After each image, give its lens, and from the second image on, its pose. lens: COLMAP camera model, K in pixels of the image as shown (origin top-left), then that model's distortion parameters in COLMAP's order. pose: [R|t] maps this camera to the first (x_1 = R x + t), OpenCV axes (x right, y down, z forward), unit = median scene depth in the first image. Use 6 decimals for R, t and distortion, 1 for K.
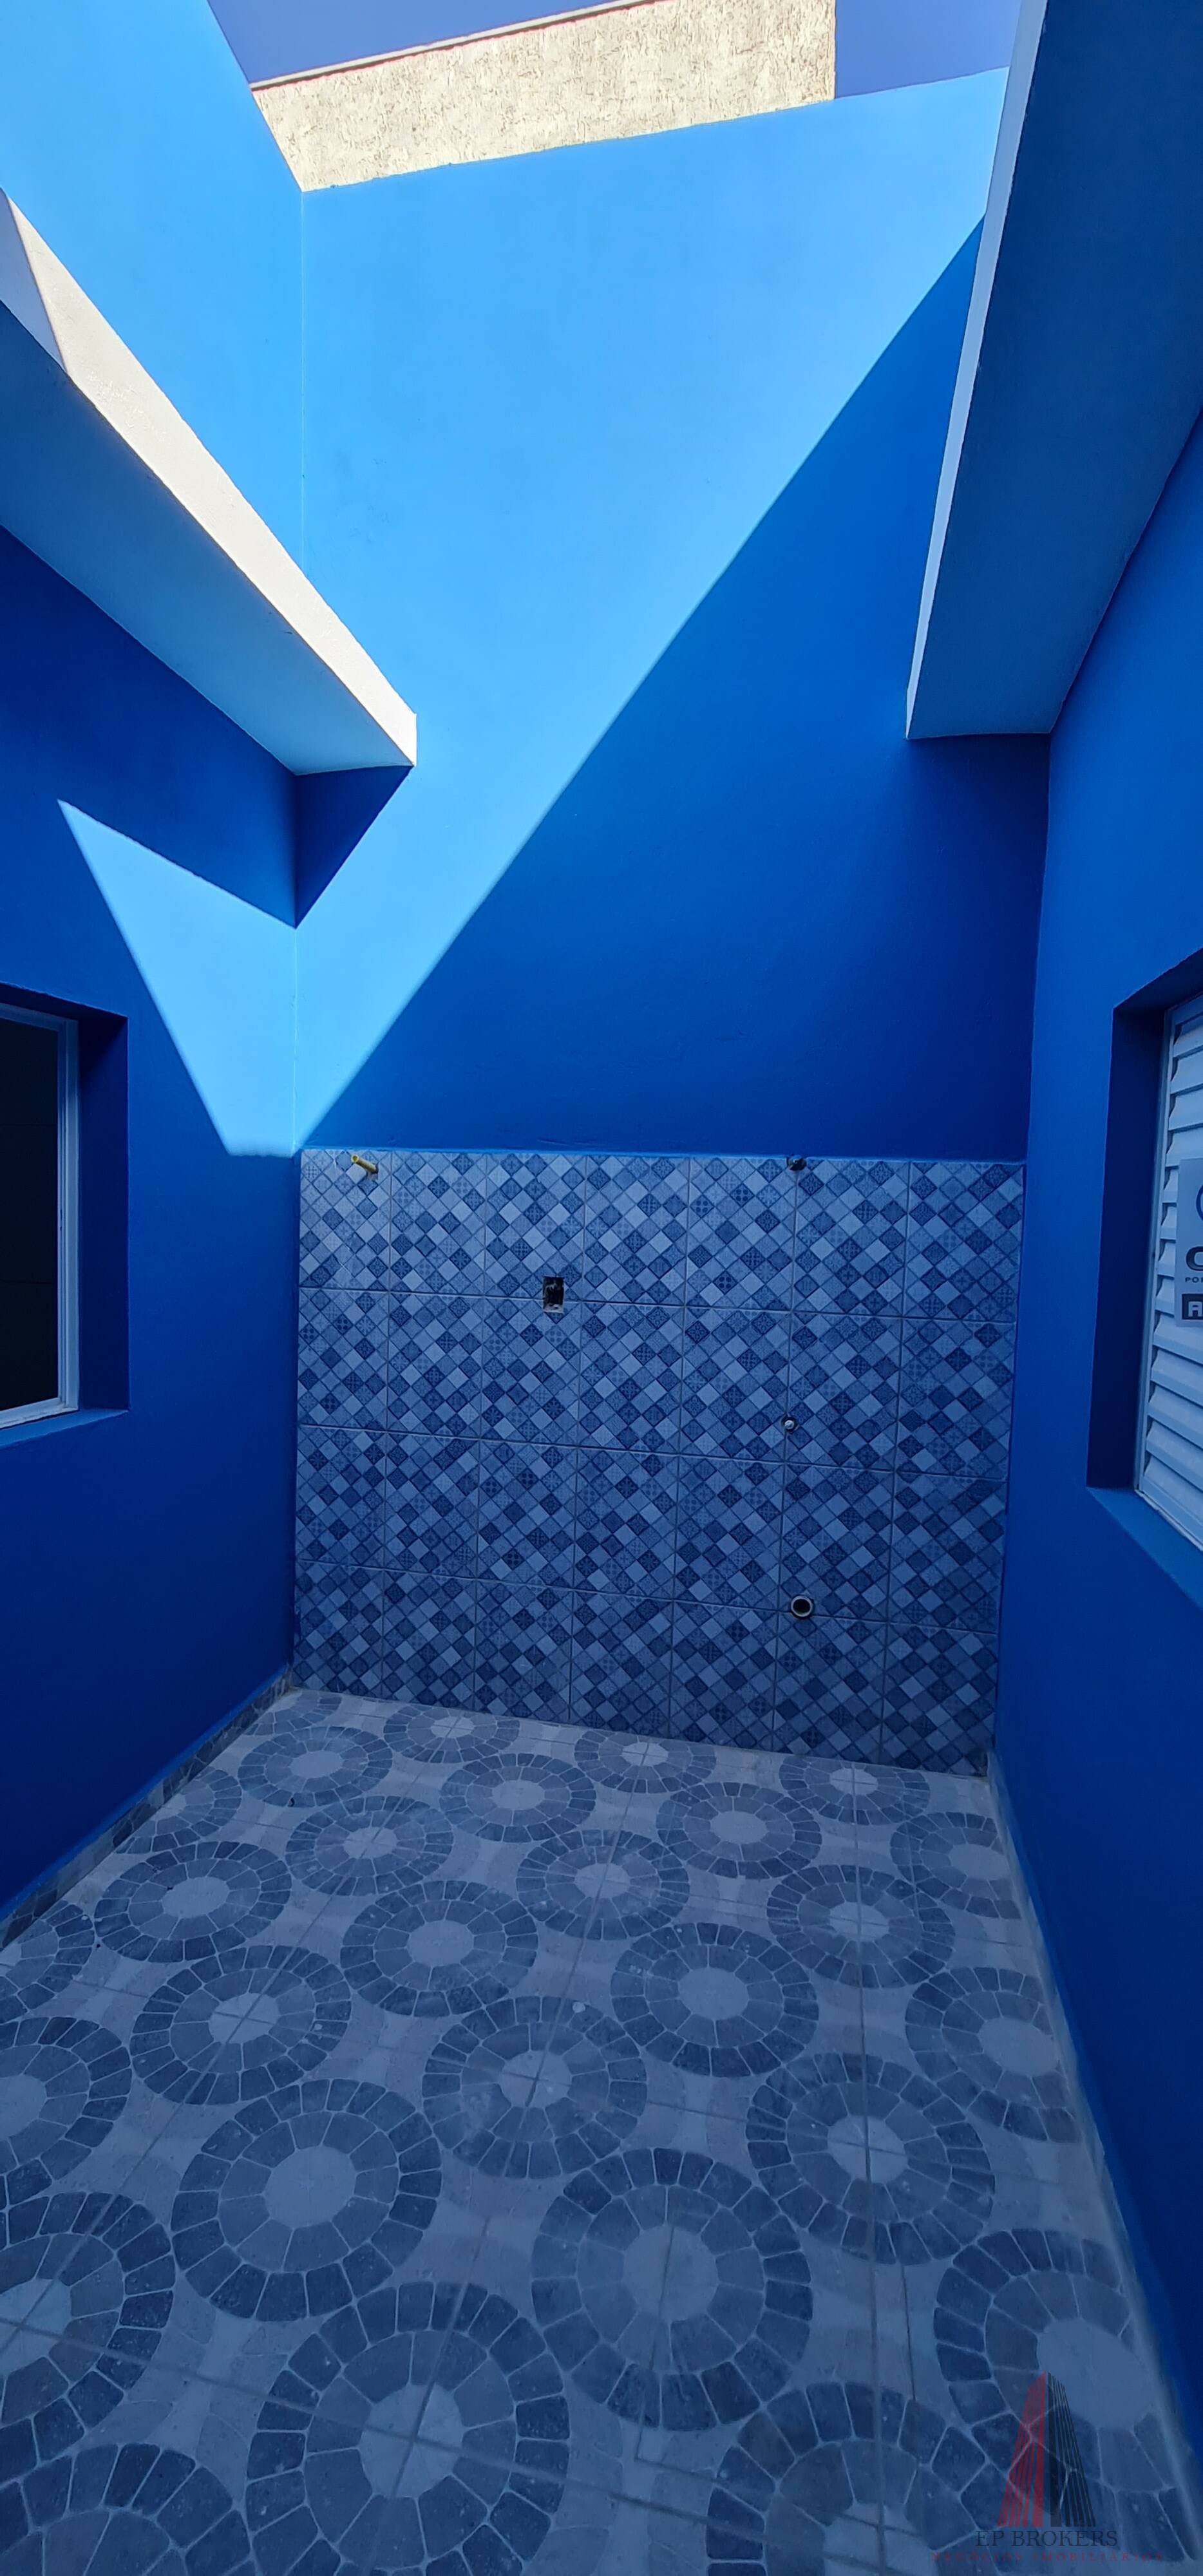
lens RADIAL K [[1060.9, 0, 599.9], [0, 1060.9, 1289.7], [0, 0, 1]] dist [-0.002702, 0.000065]
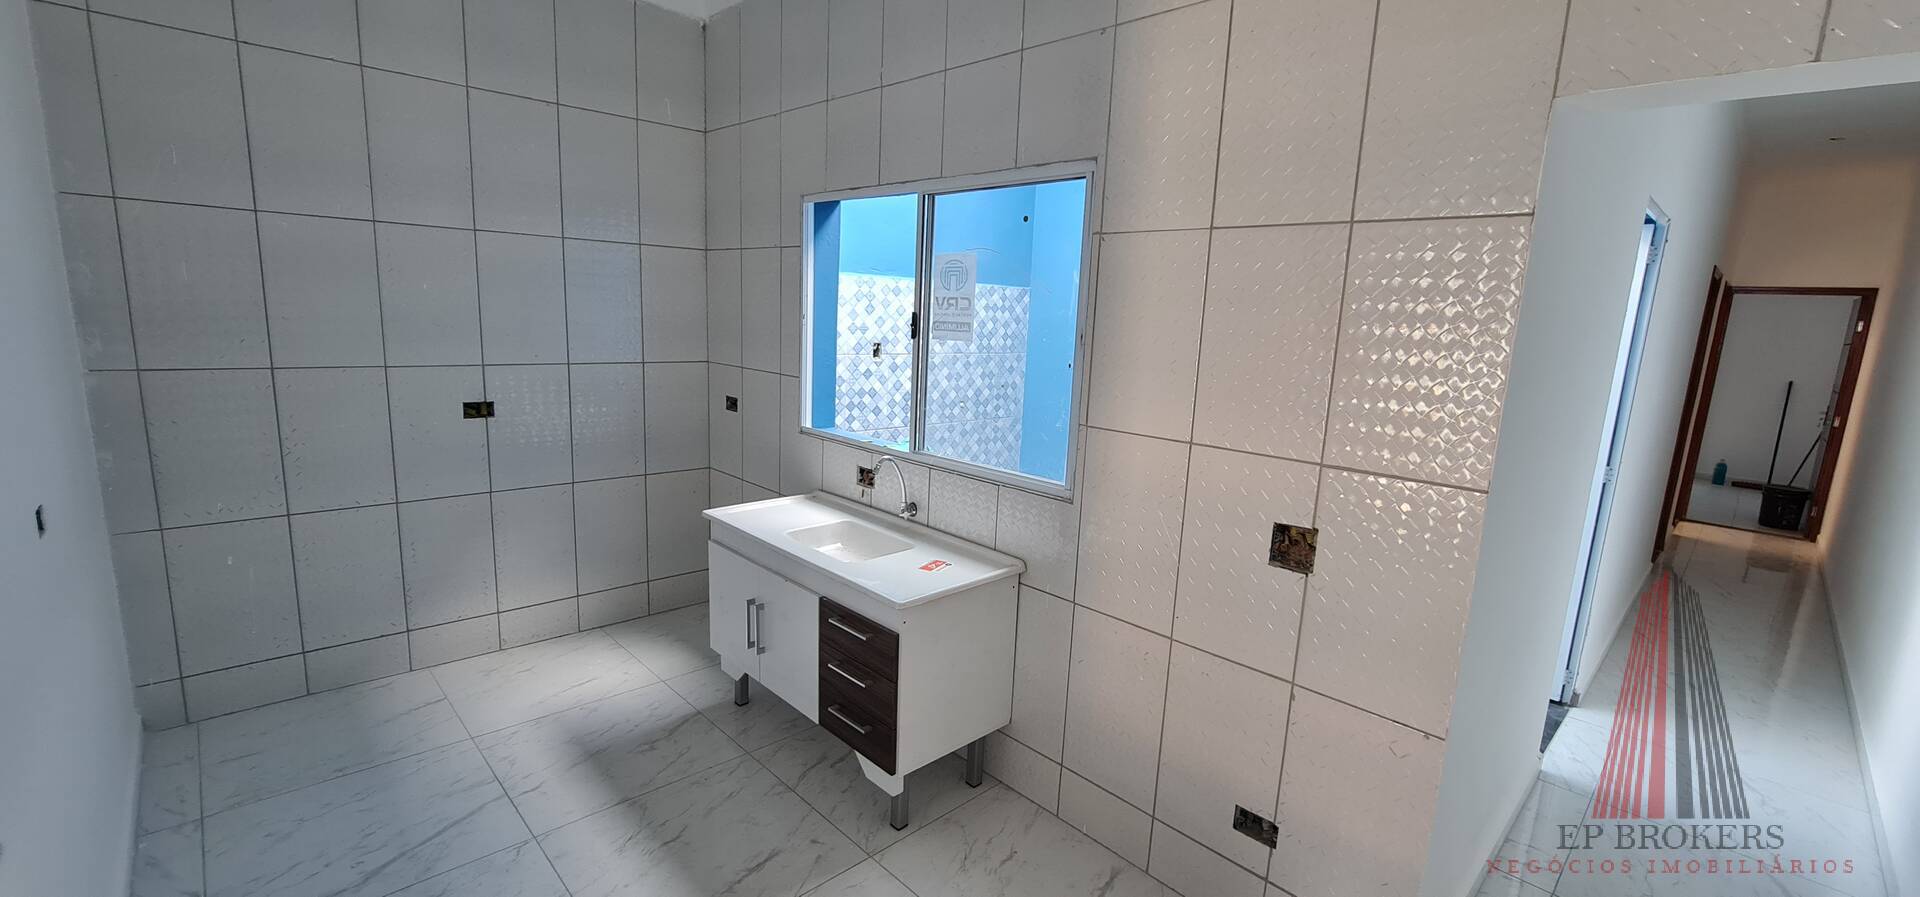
lens RADIAL K [[790.7, 0, 956.7], [0, 790.7, 444.7], [0, 0, 1]] dist [-0.002702, 0.000065]
pose [[0.564625, -0.151262, 0.811368, -1.191707], [0.018695, 0.985154, 0.170651, -0.074098], [-0.825136, -0.081186, 0.559070, 0.073484]]
